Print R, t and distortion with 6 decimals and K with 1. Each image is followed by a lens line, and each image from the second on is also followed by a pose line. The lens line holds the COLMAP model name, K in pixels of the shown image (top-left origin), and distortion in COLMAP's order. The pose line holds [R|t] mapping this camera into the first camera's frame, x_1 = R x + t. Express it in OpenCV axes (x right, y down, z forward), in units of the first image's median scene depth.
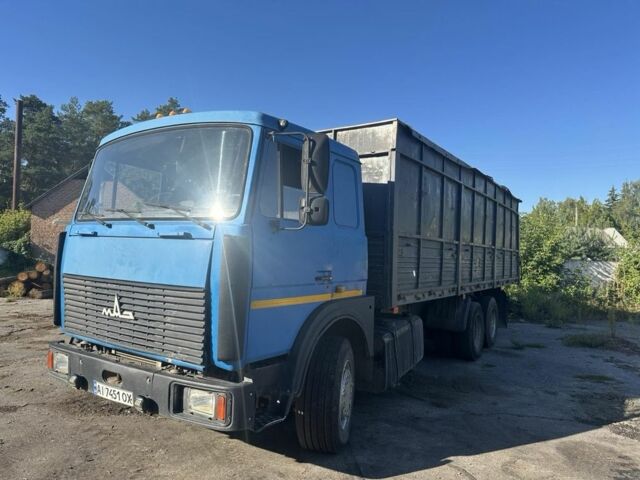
lens RADIAL K [[453.8, 0, 320.0], [0, 453.8, 240.0], [0, 0, 1]] dist [0.001373, -0.002610]
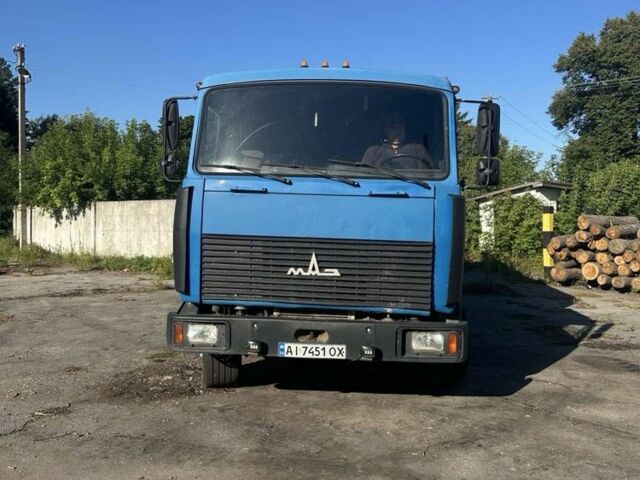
lens RADIAL K [[588.6, 0, 328.9], [0, 588.6, 228.1], [0, 0, 1]] dist [0.137678, -0.236148]
pose [[0.882003, -0.022548, 0.470705, -0.895021], [-0.009100, 0.997853, 0.064851, -0.016132], [-0.471156, -0.061482, 0.879904, -0.131300]]
